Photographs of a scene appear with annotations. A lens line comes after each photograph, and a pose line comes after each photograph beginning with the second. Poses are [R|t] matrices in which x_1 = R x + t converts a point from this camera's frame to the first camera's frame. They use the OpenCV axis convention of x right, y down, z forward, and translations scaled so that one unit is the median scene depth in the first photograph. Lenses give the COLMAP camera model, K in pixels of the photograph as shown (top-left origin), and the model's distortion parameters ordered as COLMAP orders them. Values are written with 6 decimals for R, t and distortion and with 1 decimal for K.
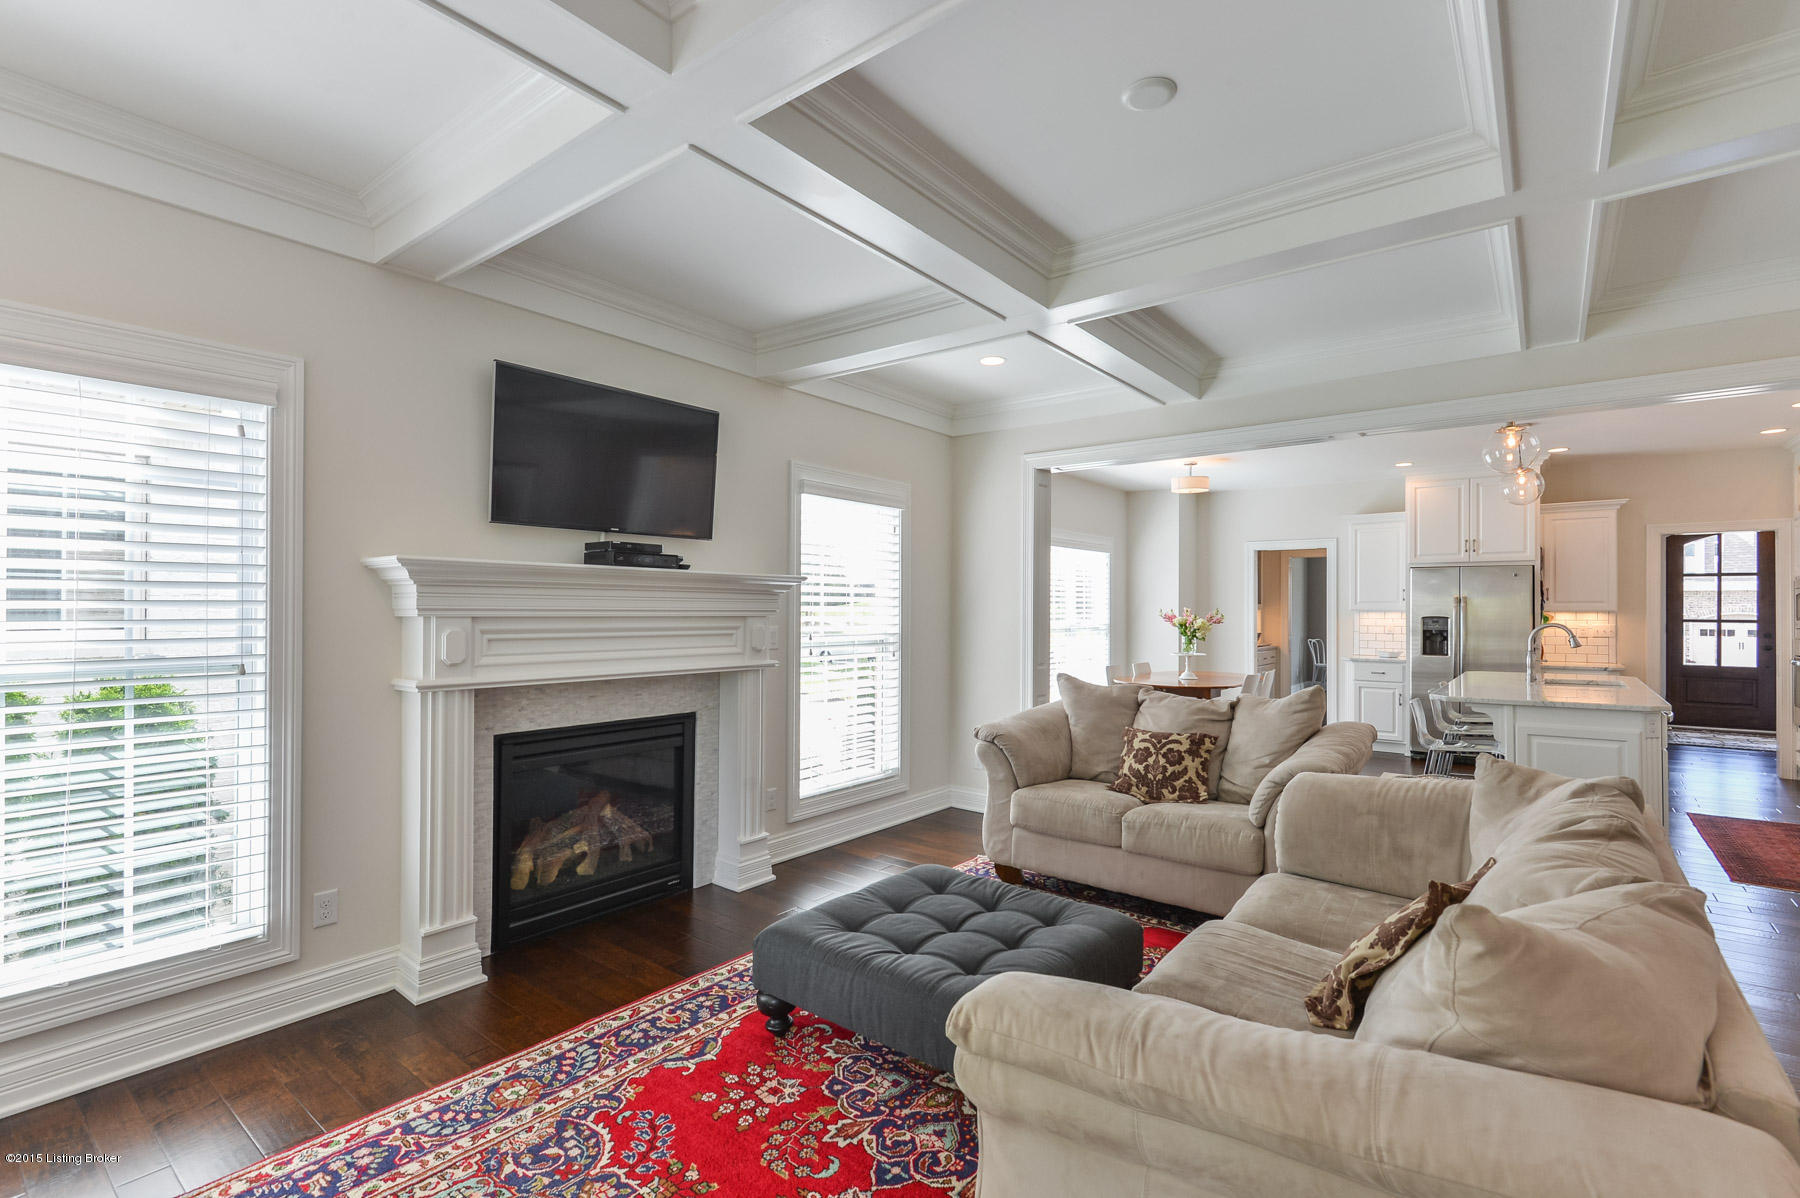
lens RADIAL K [[830.4, 0, 904.8], [0, 830.4, 607.4], [0, 0, 1]] dist [0.010182, -0.002691]
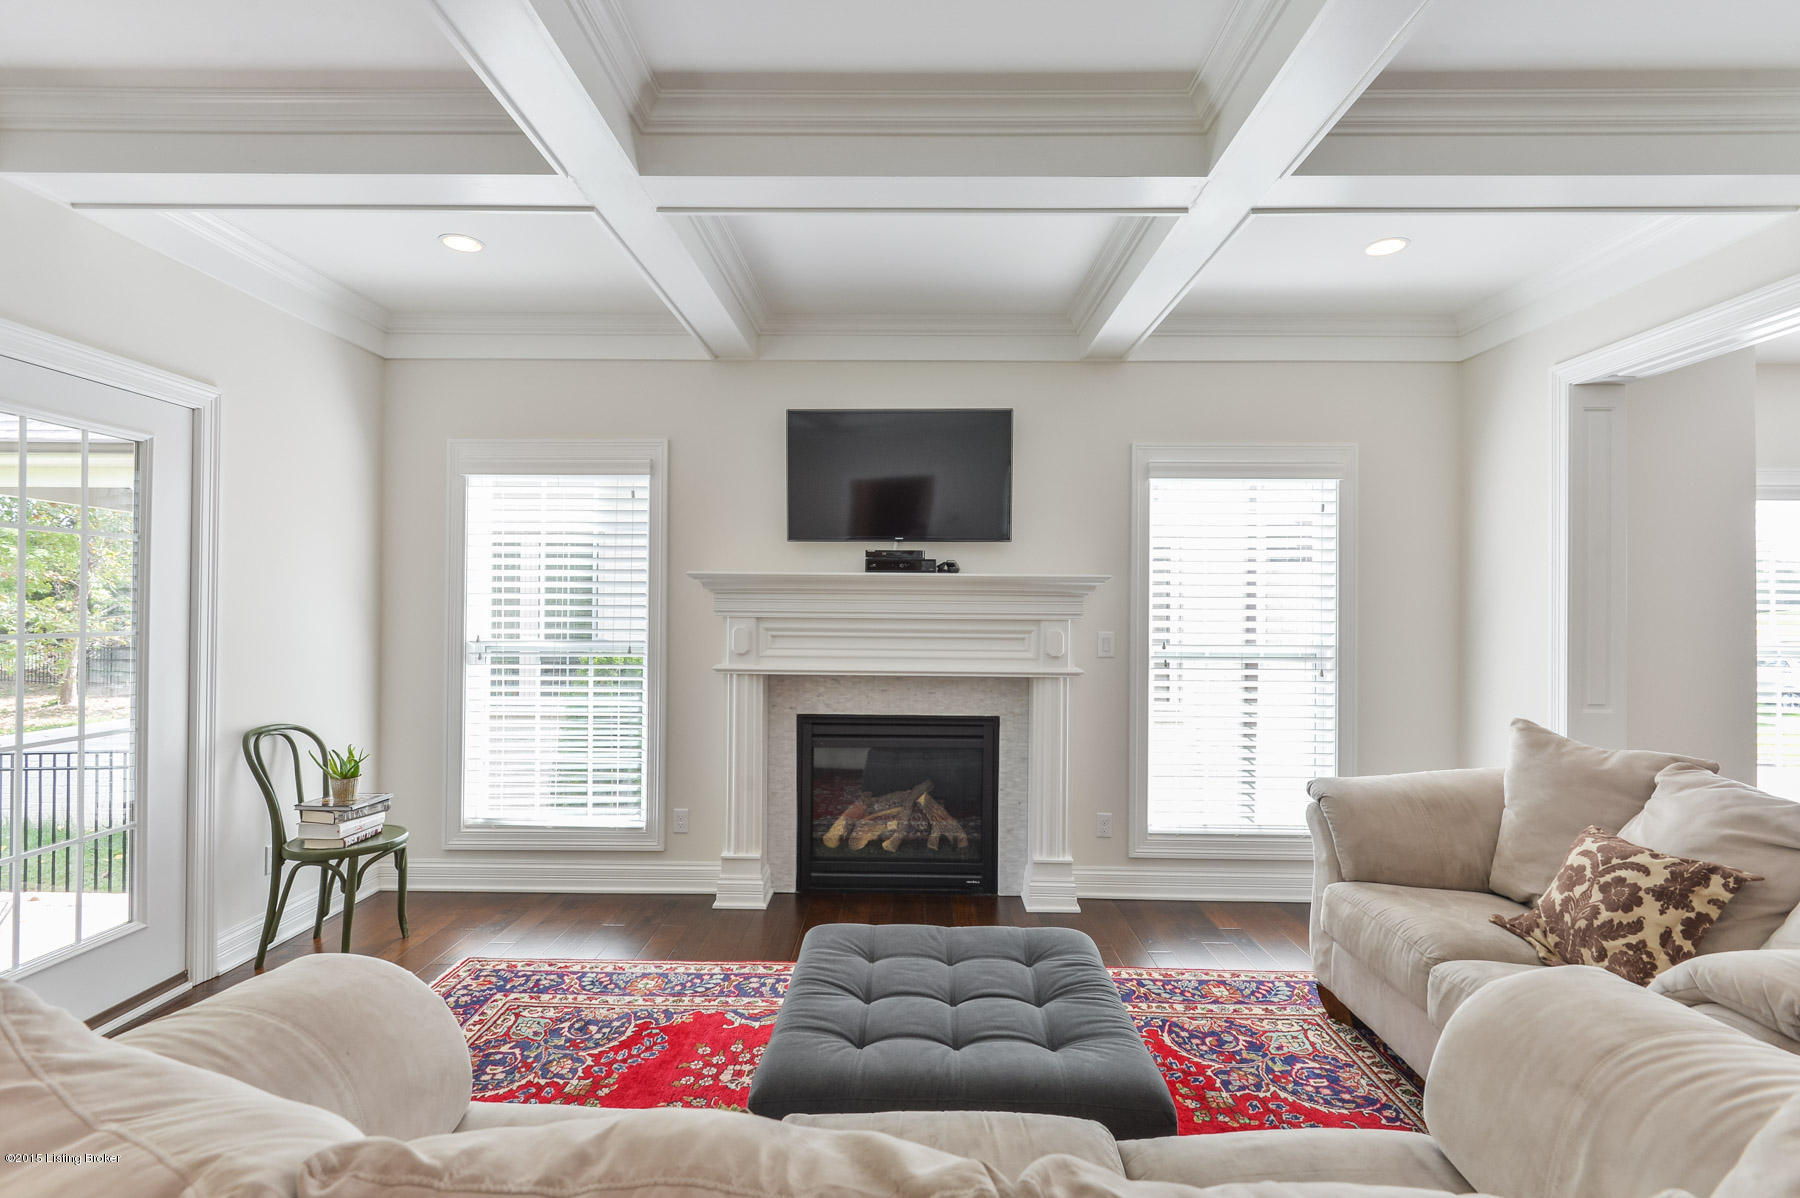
lens RADIAL K [[830.4, 0, 895.2], [0, 830.4, 606.4], [0, 0, 1]] dist [0.010182, -0.002691]
pose [[0.600920, -0.003022, -0.799303, 0.535642], [-0.002210, 0.999983, -0.005442, 0.000984], [0.799306, 0.005036, 0.600903, 0.354650]]
